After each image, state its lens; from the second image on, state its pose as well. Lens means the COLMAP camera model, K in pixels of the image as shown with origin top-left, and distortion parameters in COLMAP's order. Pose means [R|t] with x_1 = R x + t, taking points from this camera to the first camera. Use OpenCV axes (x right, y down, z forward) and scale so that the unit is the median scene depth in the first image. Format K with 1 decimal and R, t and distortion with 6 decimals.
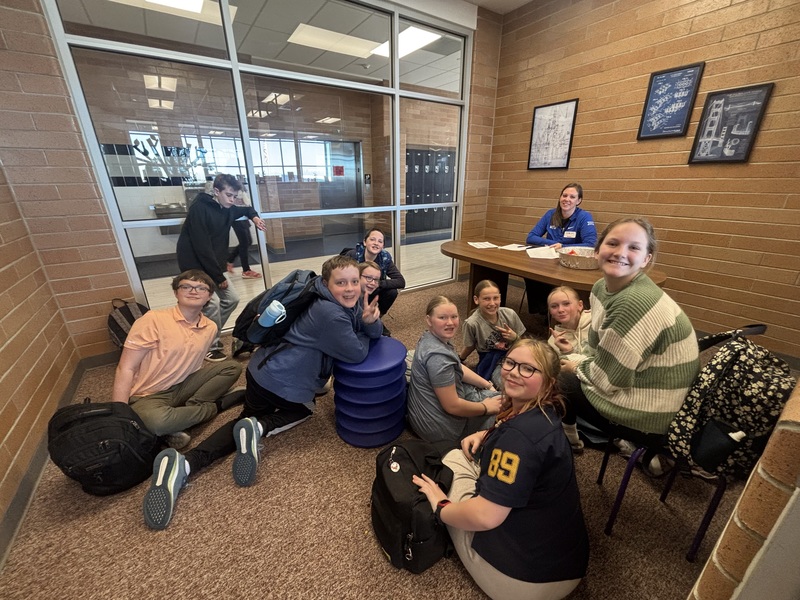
lens RADIAL K [[323.3, 0, 396.0], [0, 323.3, 300.7], [0, 0, 1]] dist [-0.000516, -0.000043]
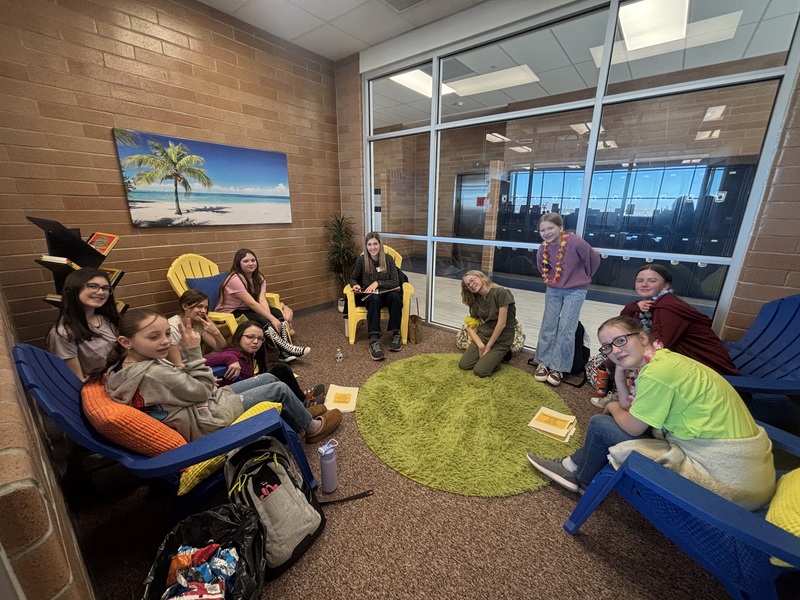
lens RADIAL K [[323.3, 0, 396.0], [0, 323.3, 300.7], [0, 0, 1]] dist [-0.000516, -0.000043]
pose [[0.290682, 0.267899, -0.918550, 0.919575], [-0.344417, 0.924948, 0.160772, -0.227721], [0.892682, 0.269631, 0.361135, 0.578685]]
